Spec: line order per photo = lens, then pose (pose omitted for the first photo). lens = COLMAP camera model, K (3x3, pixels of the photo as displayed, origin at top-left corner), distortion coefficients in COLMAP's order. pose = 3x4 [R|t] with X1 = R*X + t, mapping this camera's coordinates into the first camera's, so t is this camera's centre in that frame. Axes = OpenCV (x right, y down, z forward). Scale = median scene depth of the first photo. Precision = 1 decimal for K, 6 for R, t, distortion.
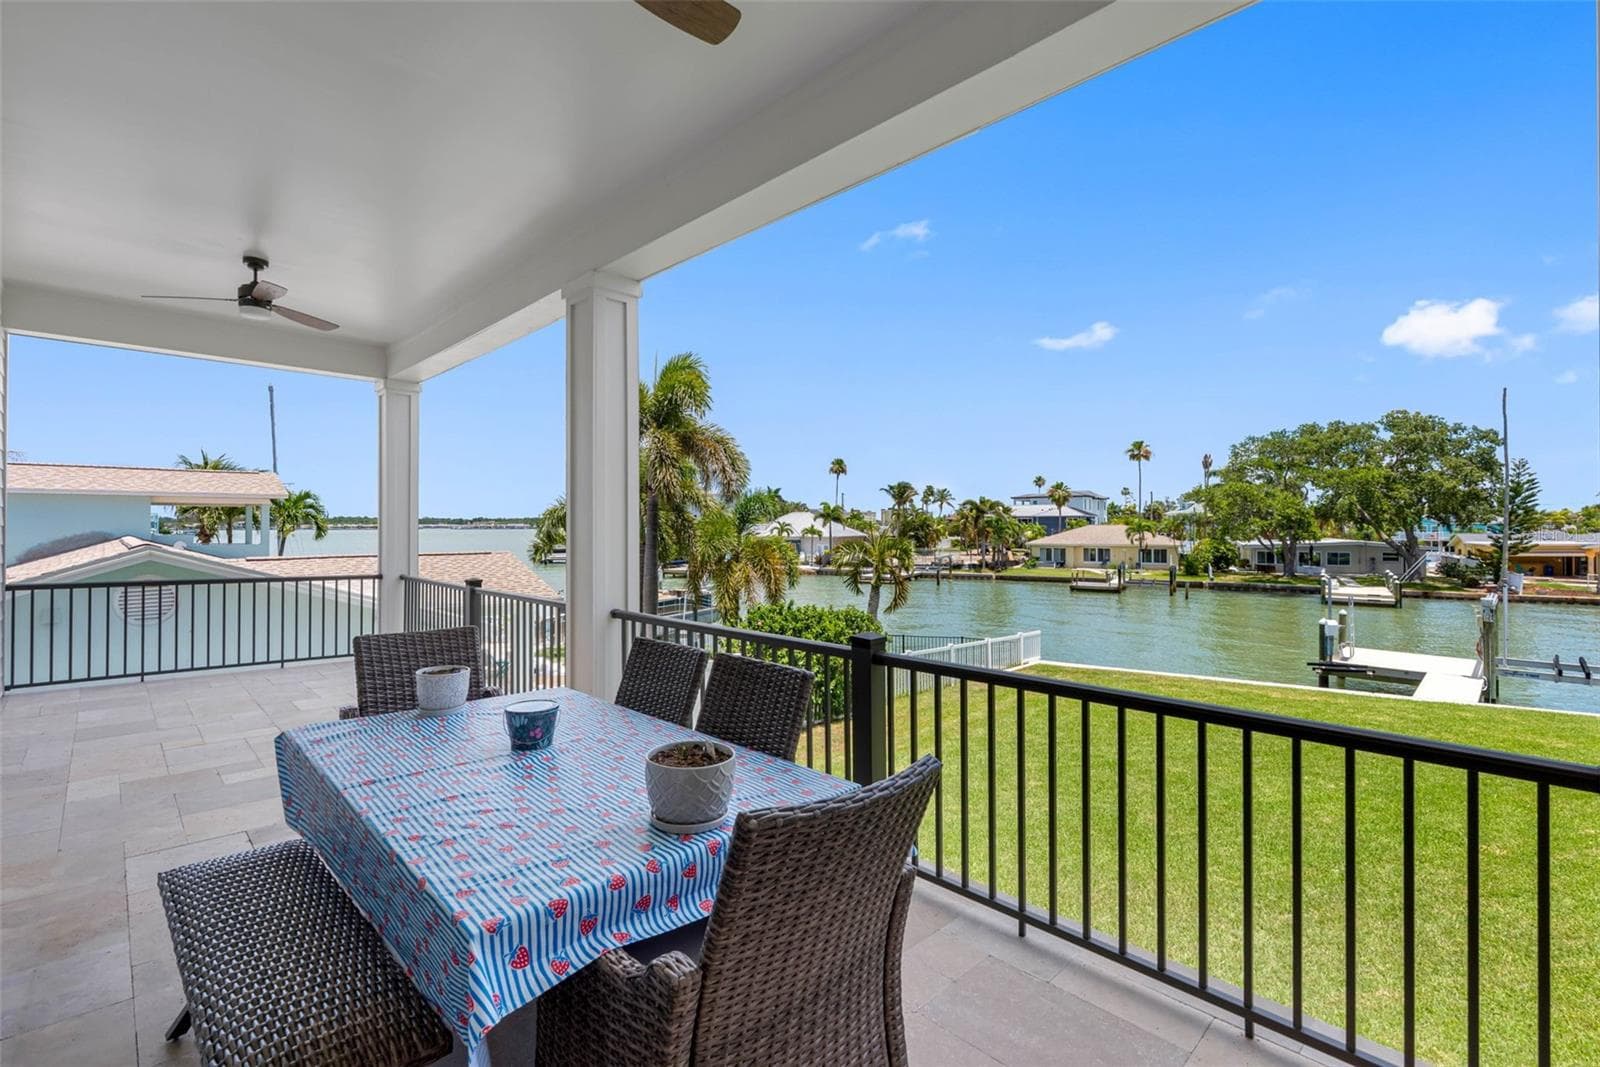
lens RADIAL K [[721.4, 0, 782.8], [0, 721.4, 511.9], [0, 0, 1]] dist [0.000741, -0.000465]
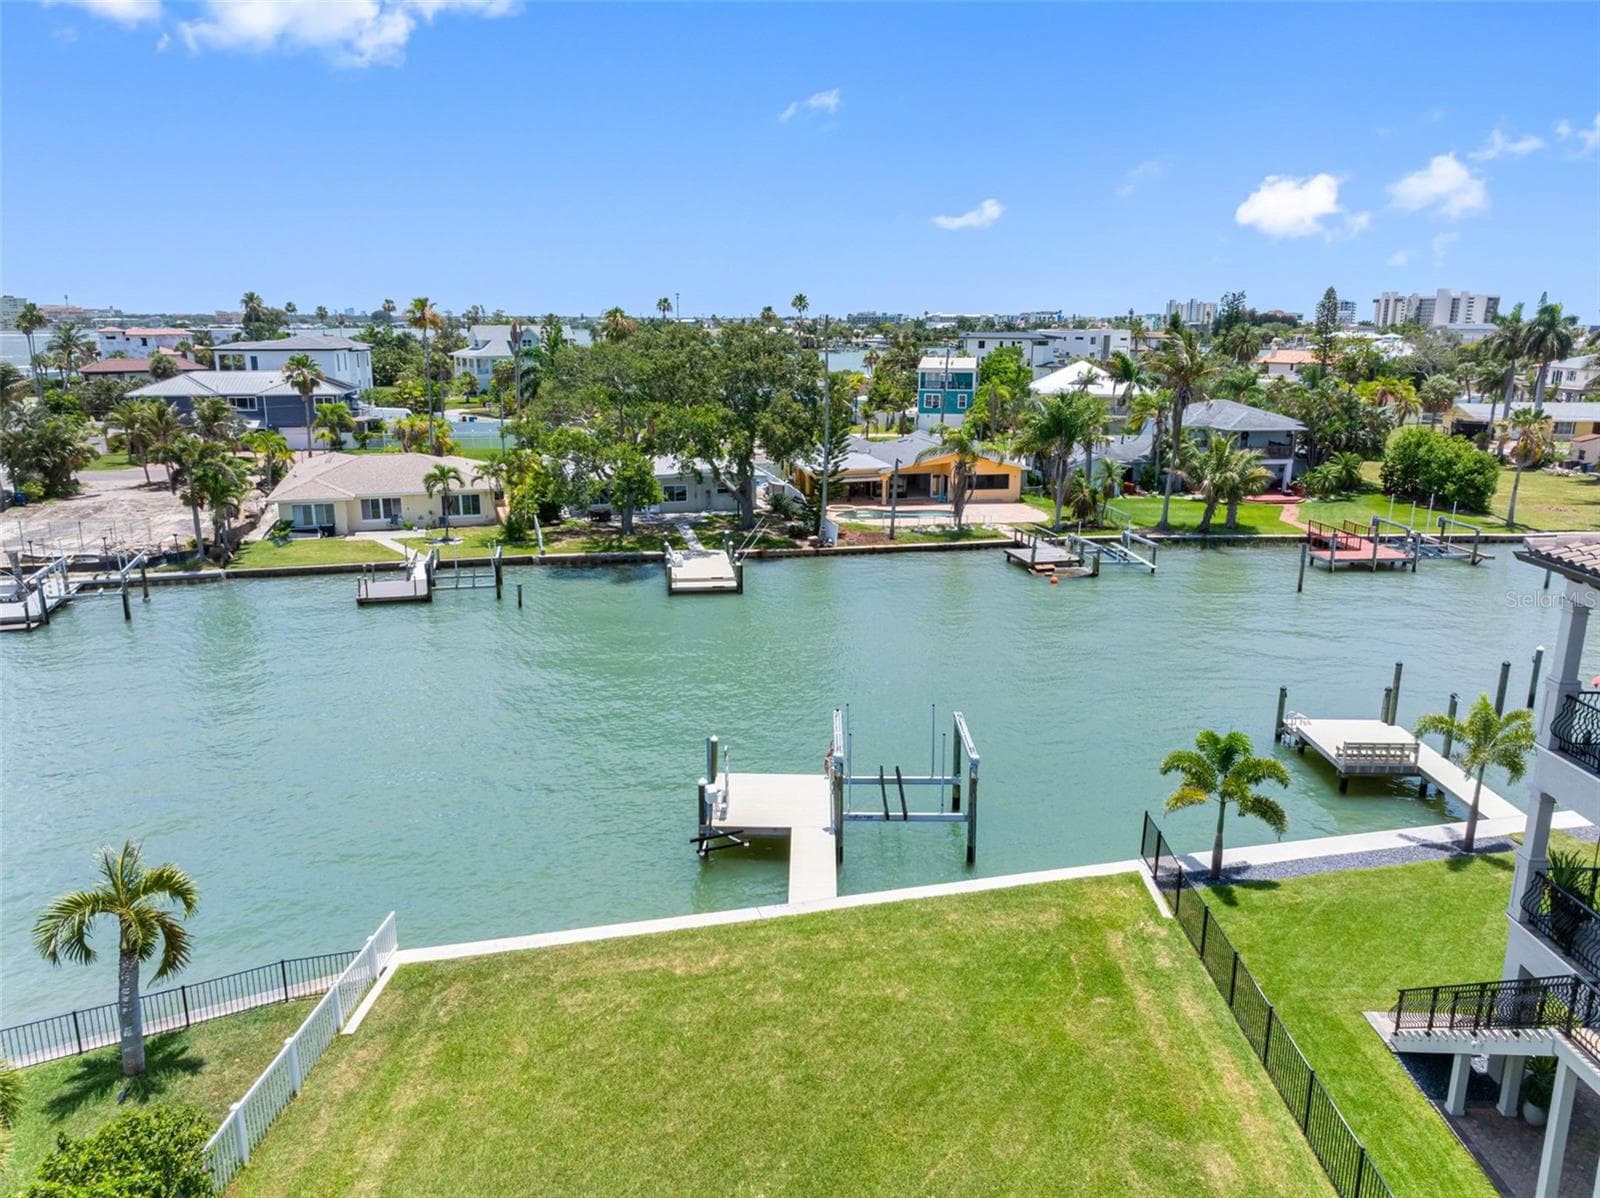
lens RADIAL K [[1146.2, 0, 808.8], [0, 1146.2, 600.3], [0, 0, 1]] dist [0.000454, -0.002025]
pose [[0.704227, -0.166813, 0.690100, -0.026497], [-0.012980, 0.968818, 0.247432, -0.140856], [-0.709856, -0.183206, 0.680103, 0.003964]]
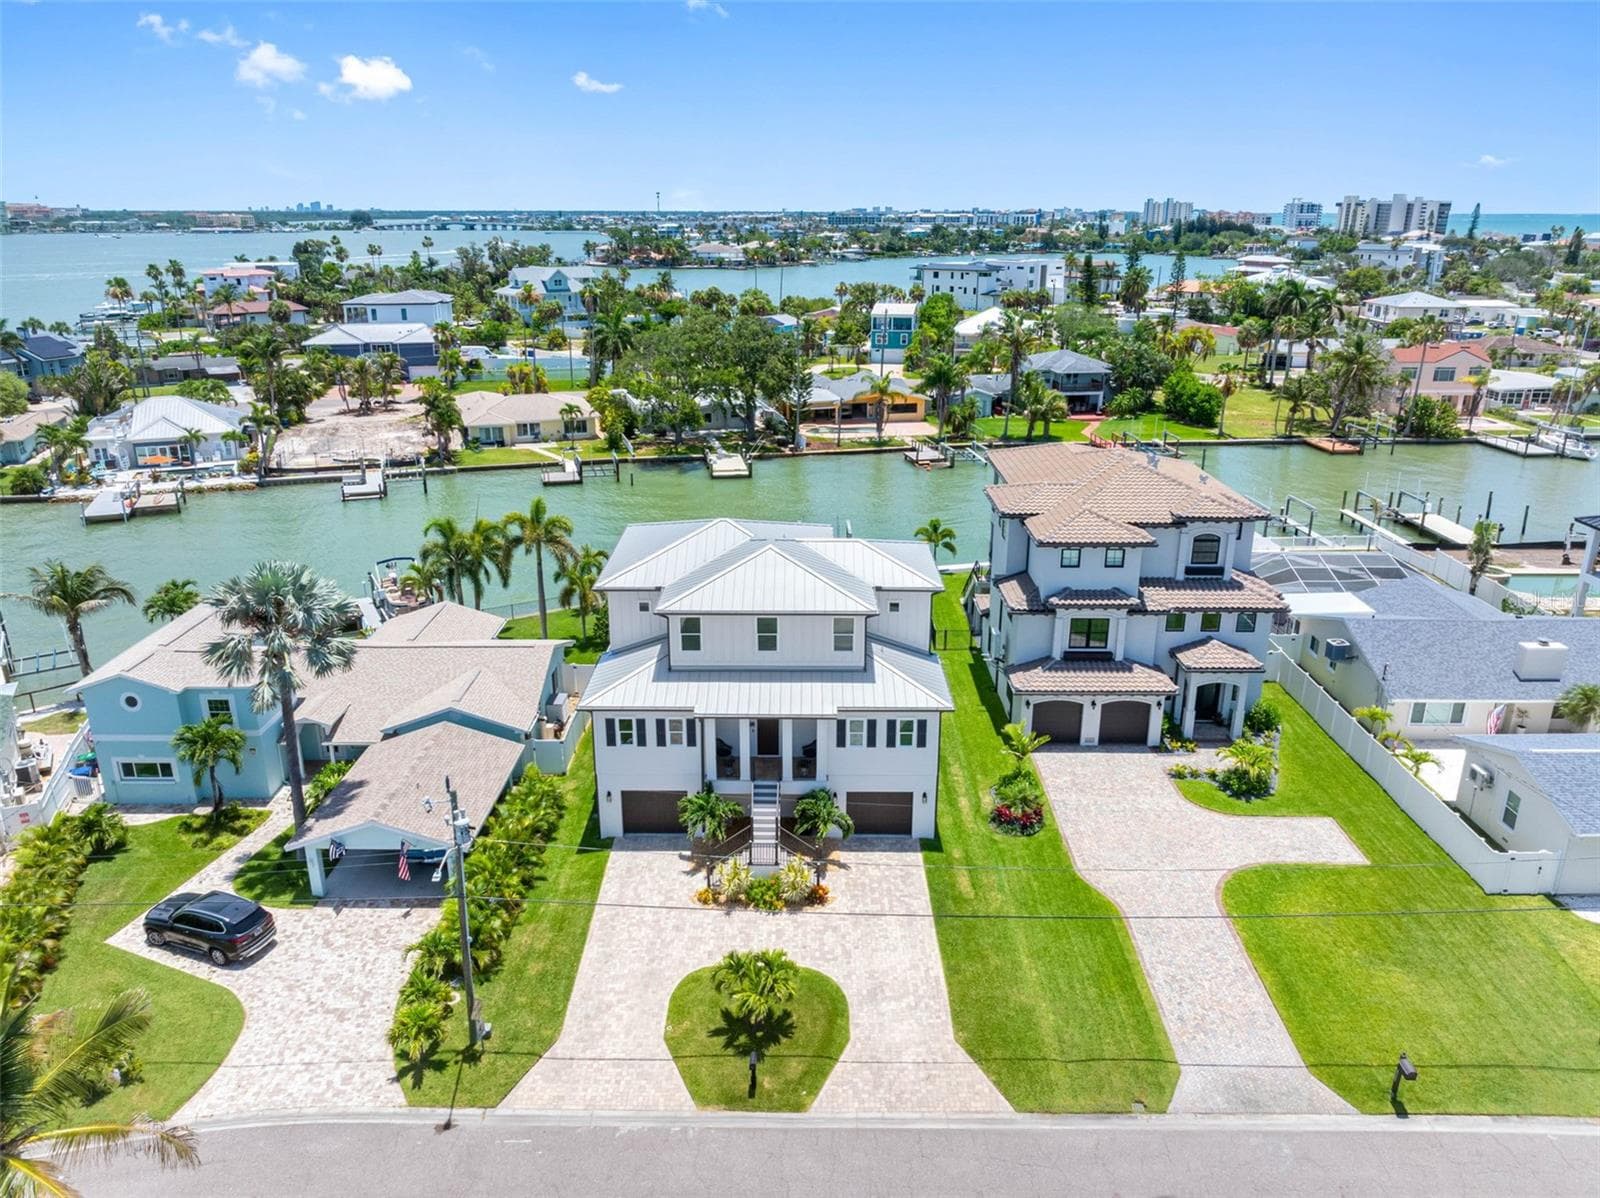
lens RADIAL K [[1127.4, 0, 800.0], [0, 1127.4, 599.0], [0, 0, 1]] dist [0.001768, -0.002769]
pose [[0.698044, -0.231084, 0.677743, -0.553833], [-0.008504, 0.943753, 0.330542, -0.301004], [-0.716004, -0.236497, 0.656816, -0.522422]]
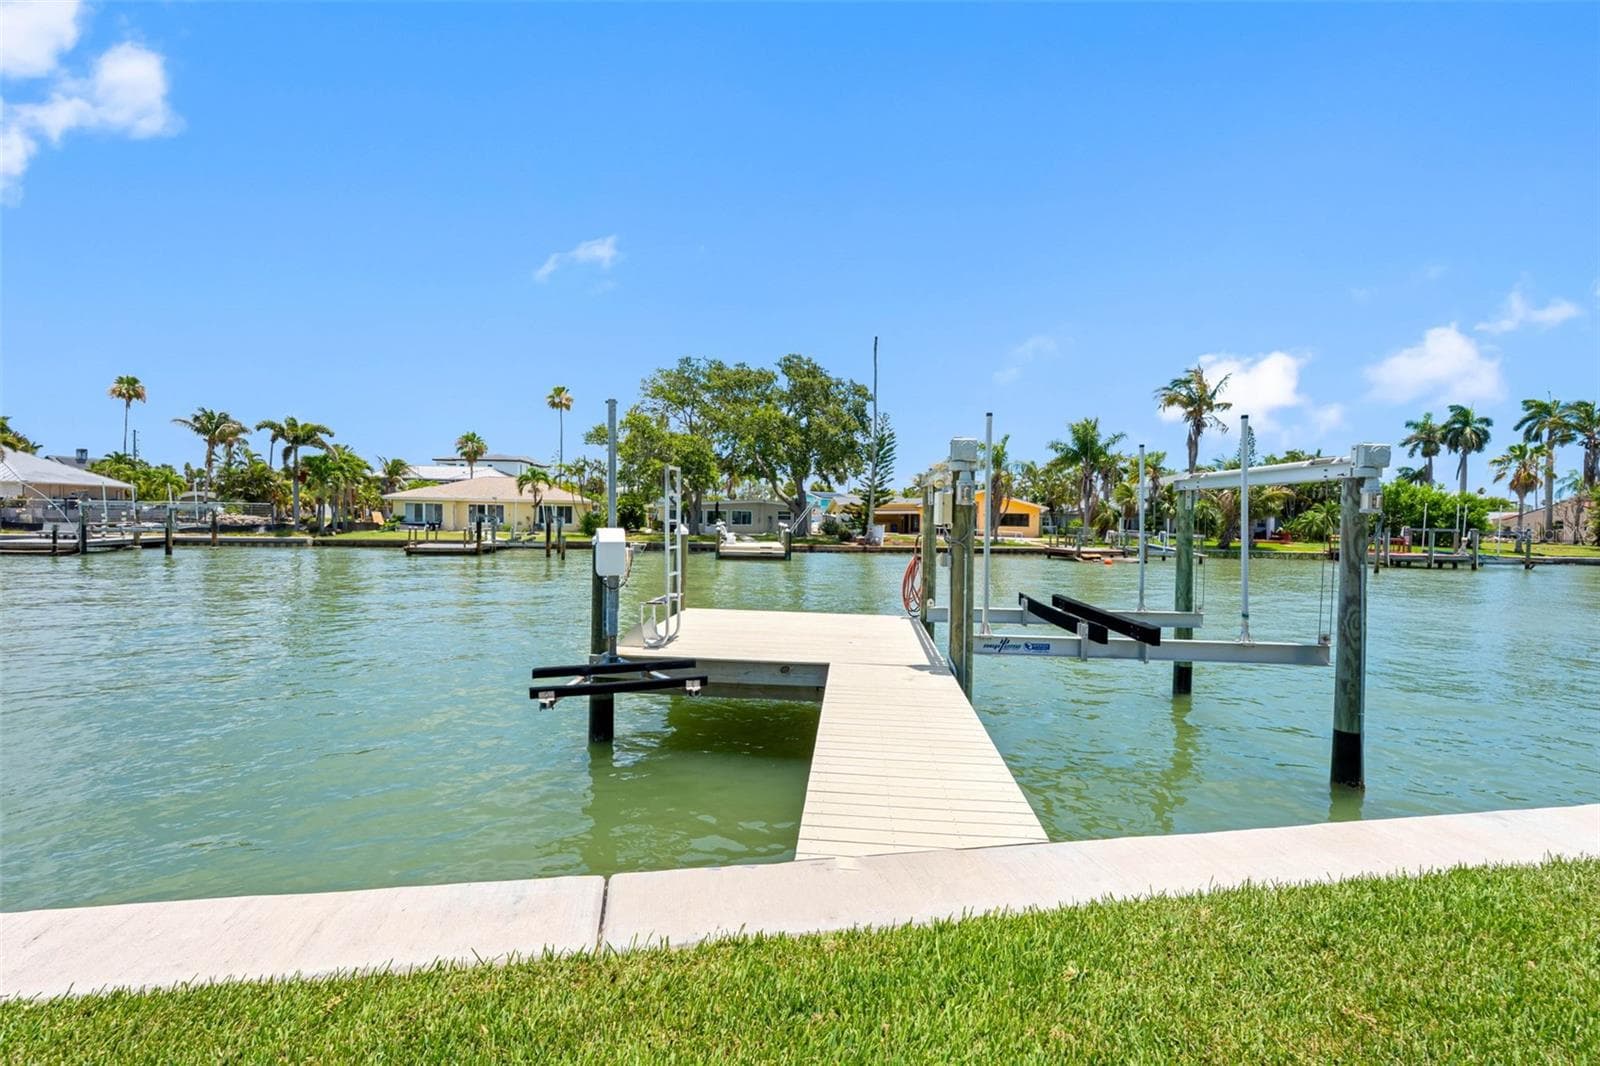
lens RADIAL K [[730.3, 0, 804.0], [0, 730.3, 525.2], [0, 0, 1]] dist [0.000997, 0.000288]
pose [[0.750555, 0.003703, 0.660798, 0.206822], [-0.029816, 0.999156, 0.028267, 0.046345], [-0.660135, -0.040919, 0.750031, 0.237630]]
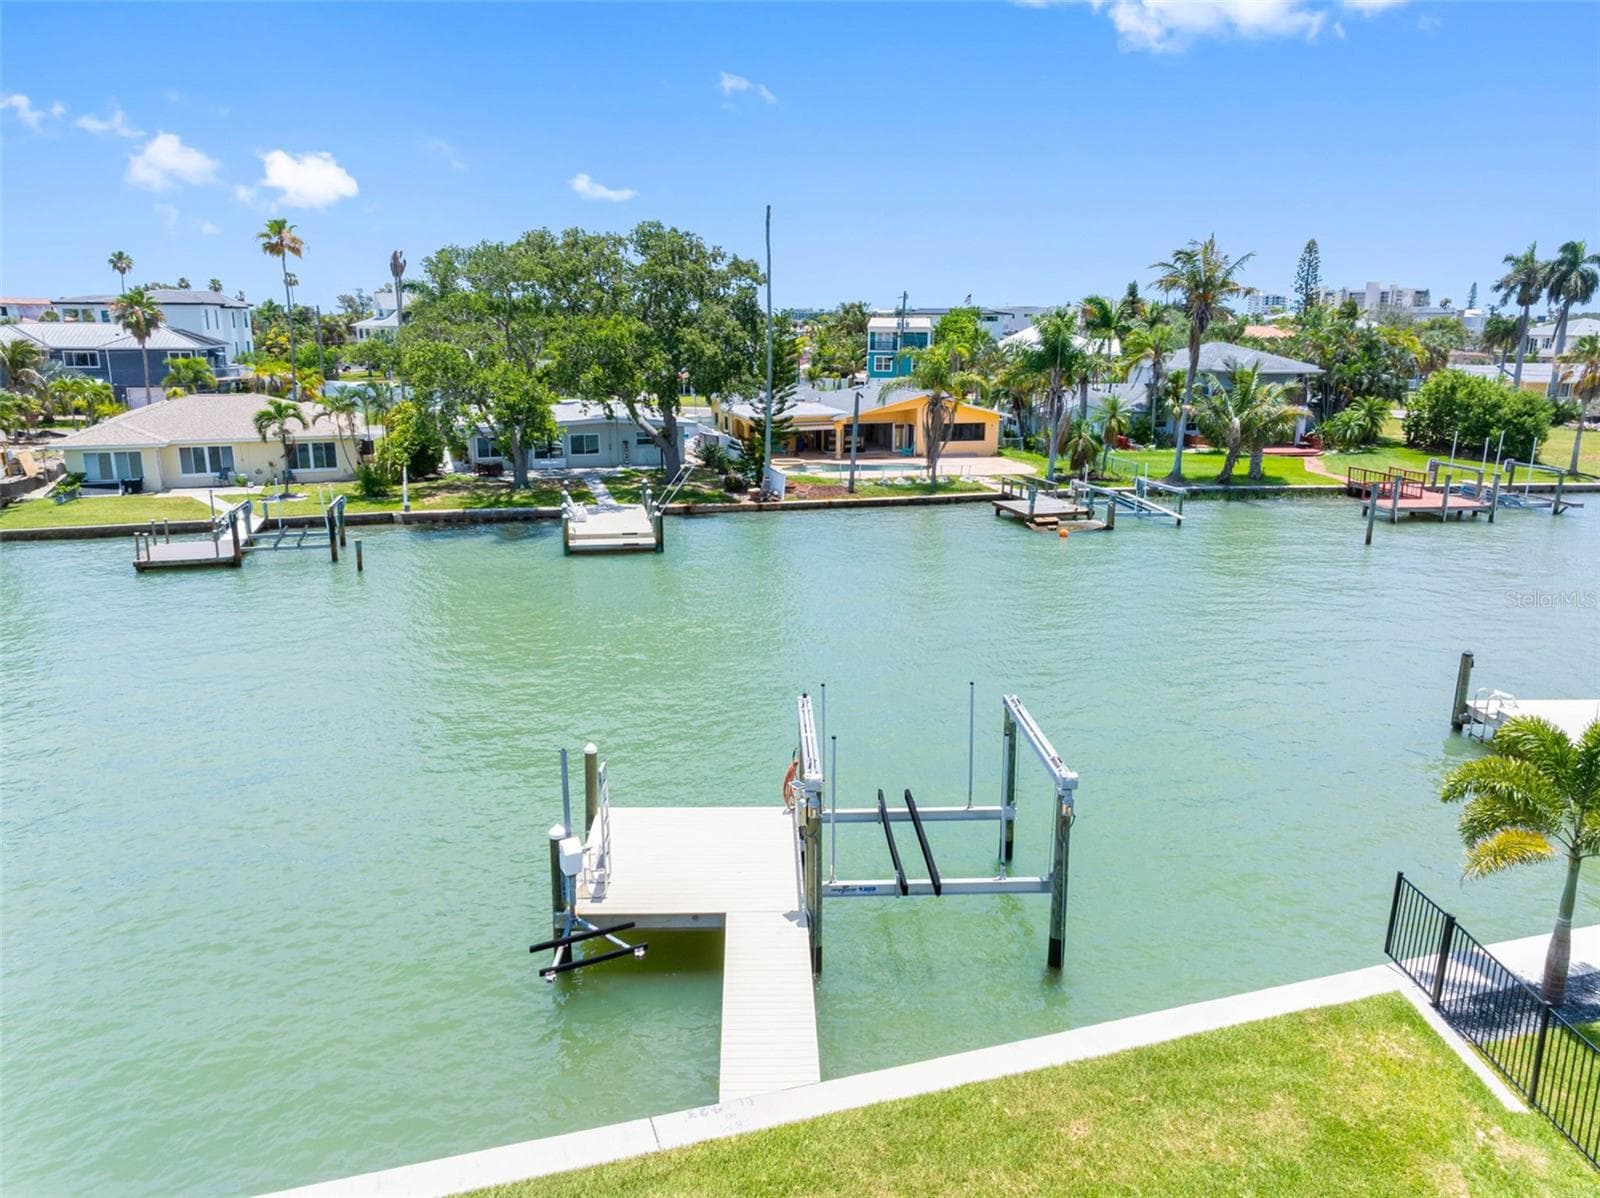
lens RADIAL K [[1147.7, 0, 815.7], [0, 1147.7, 615.3], [0, 0, 1]] dist [-0.004902, -0.001493]
pose [[0.660854, -0.185434, 0.727246, 0.122244], [-0.015605, 0.965392, 0.260337, -0.061689], [-0.750352, -0.183394, 0.635089, 0.151836]]
